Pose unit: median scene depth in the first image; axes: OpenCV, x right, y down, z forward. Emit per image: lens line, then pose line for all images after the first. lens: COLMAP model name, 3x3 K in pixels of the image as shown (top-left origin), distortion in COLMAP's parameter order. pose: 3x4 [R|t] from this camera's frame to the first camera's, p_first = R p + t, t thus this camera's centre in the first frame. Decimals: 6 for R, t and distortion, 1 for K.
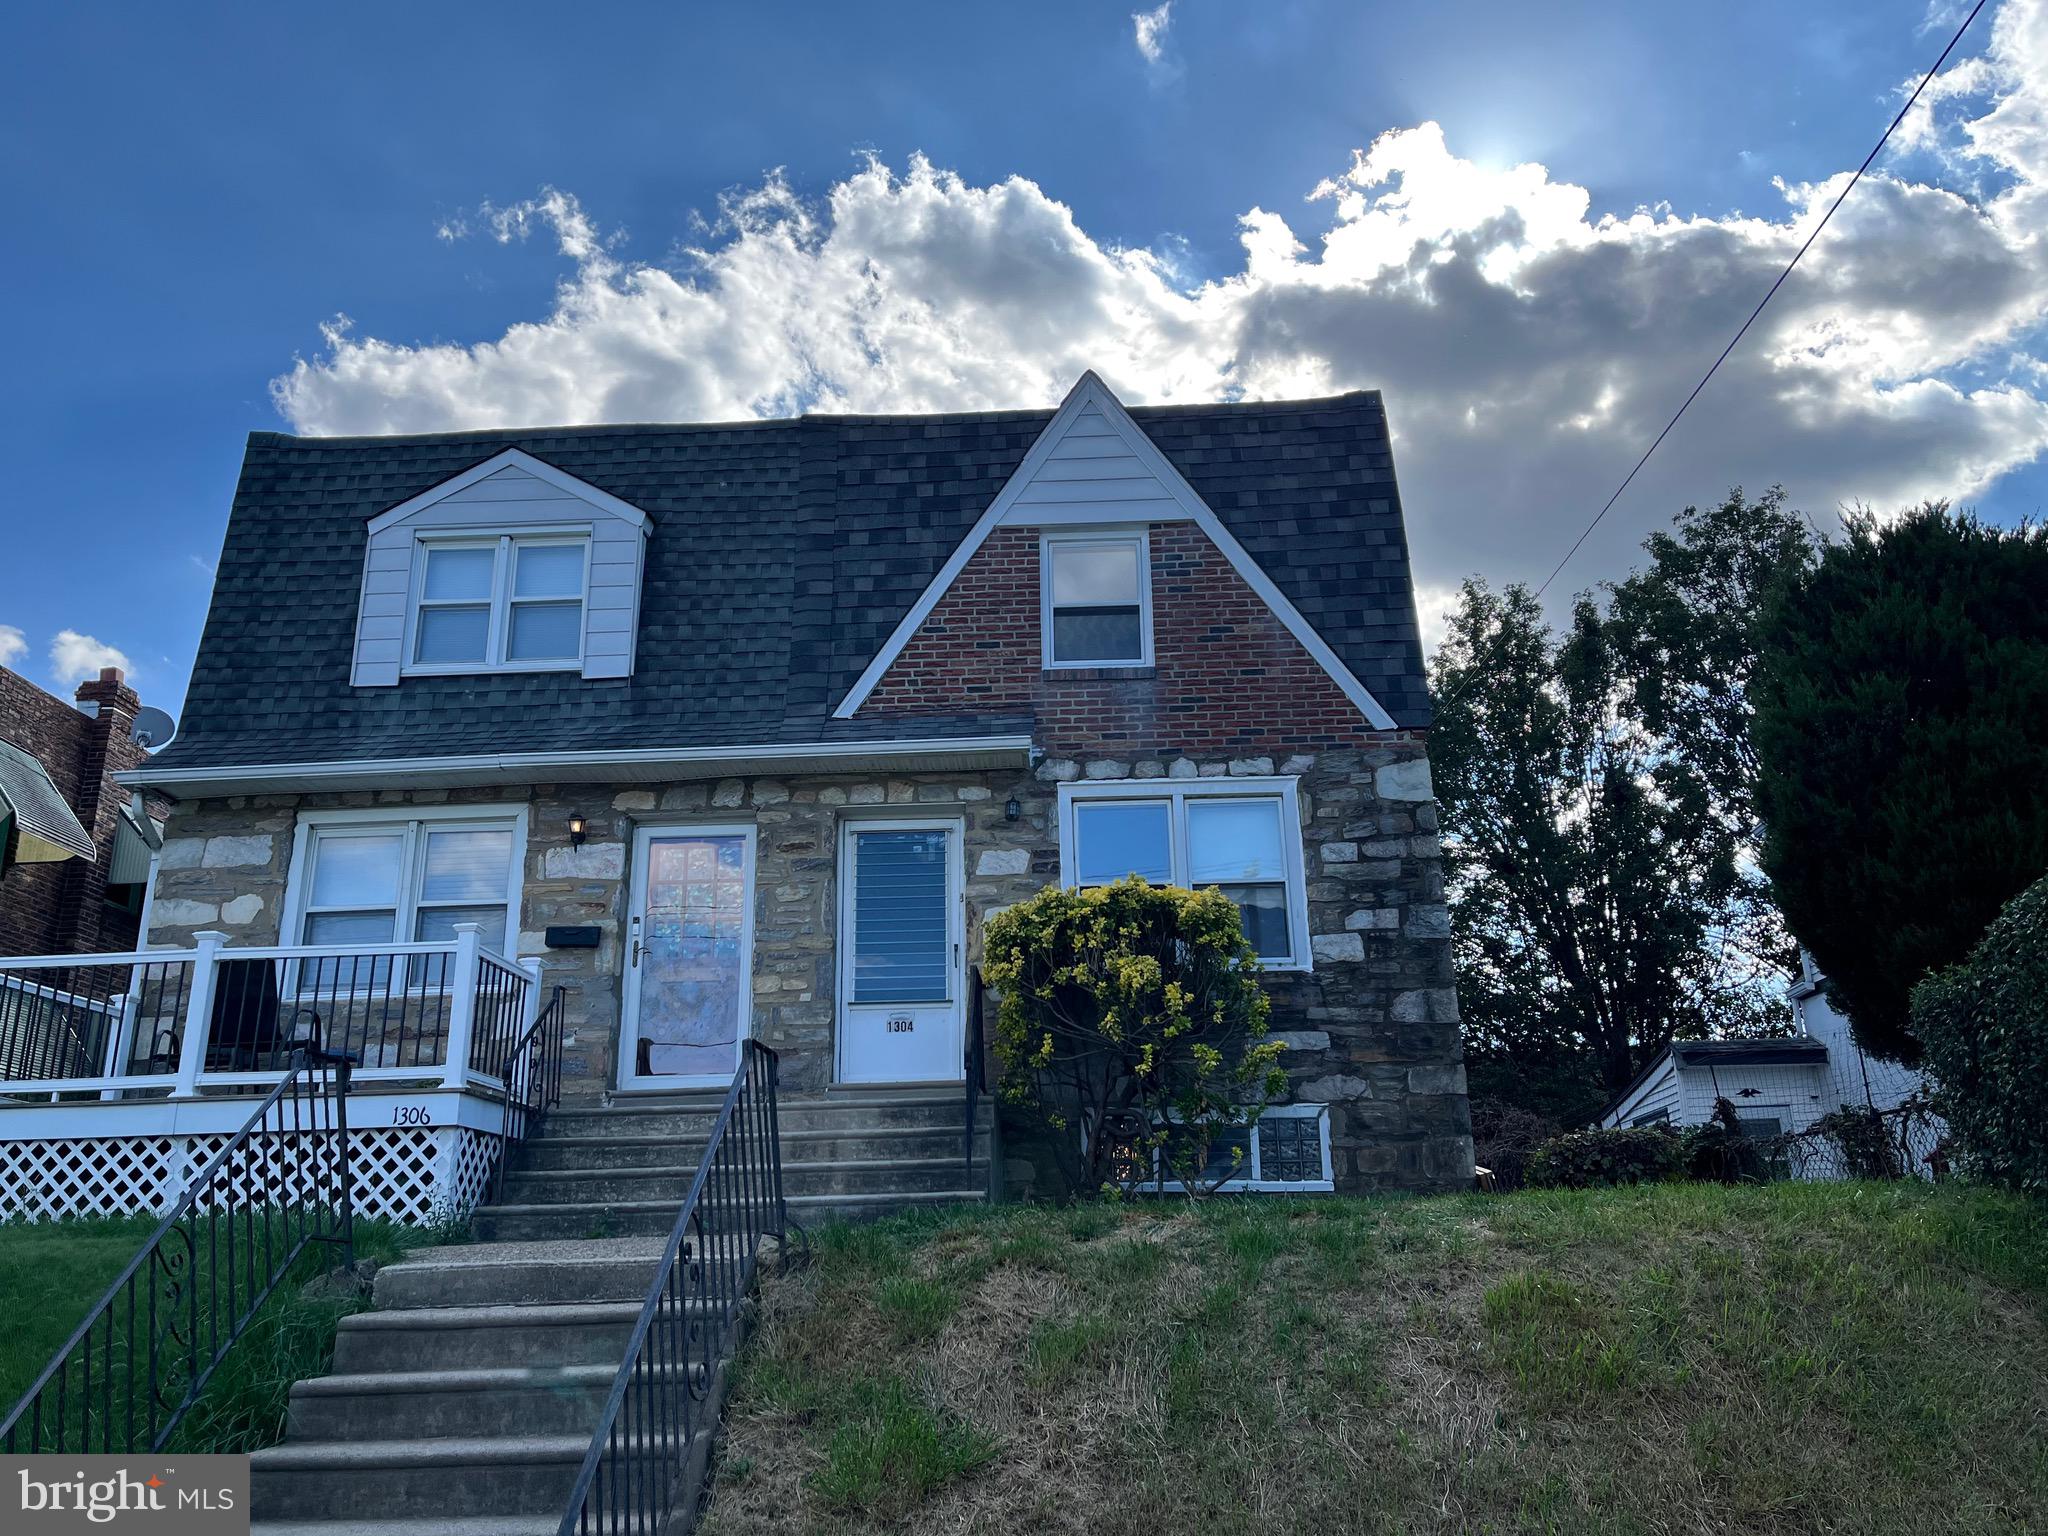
lens RADIAL K [[1555.1, 0, 1024.0], [0, 1555.1, 768.0], [0, 0, 1]] dist [0.084359, -0.113465]
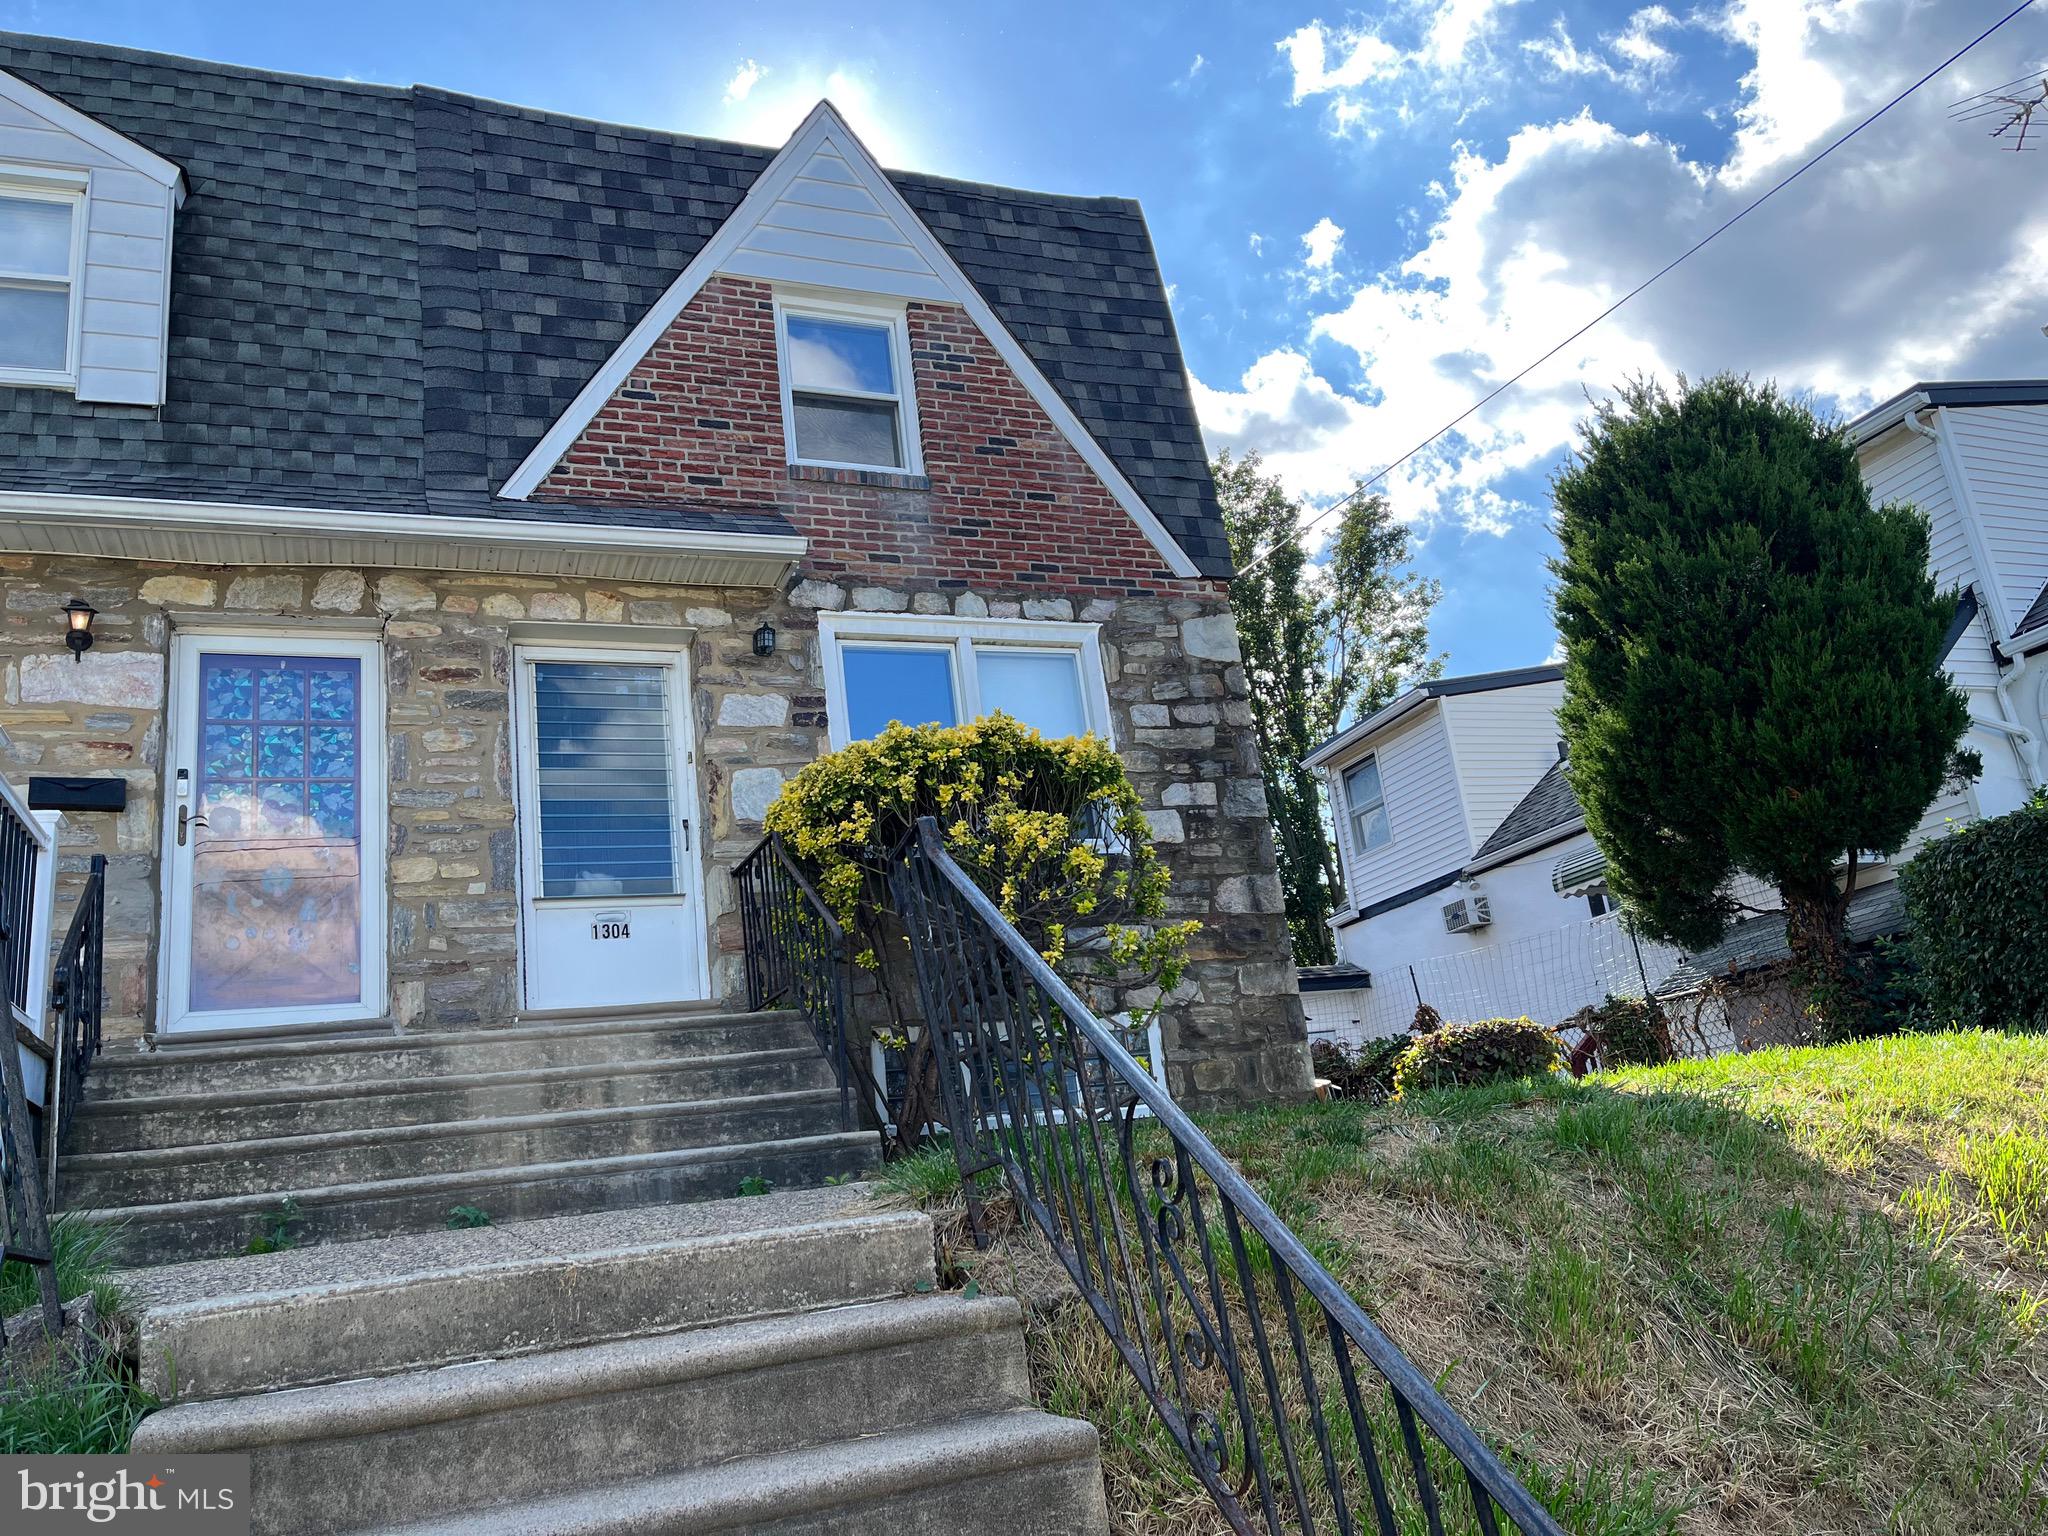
lens RADIAL K [[1555.1, 0, 1024.0], [0, 1555.1, 768.0], [0, 0, 1]] dist [0.084359, -0.113465]
pose [[0.910358, 0.029771, 0.412749, -0.198947], [-0.032751, 0.999464, 0.000146, 0.082662], [-0.412524, -0.013651, 0.910845, 0.263326]]
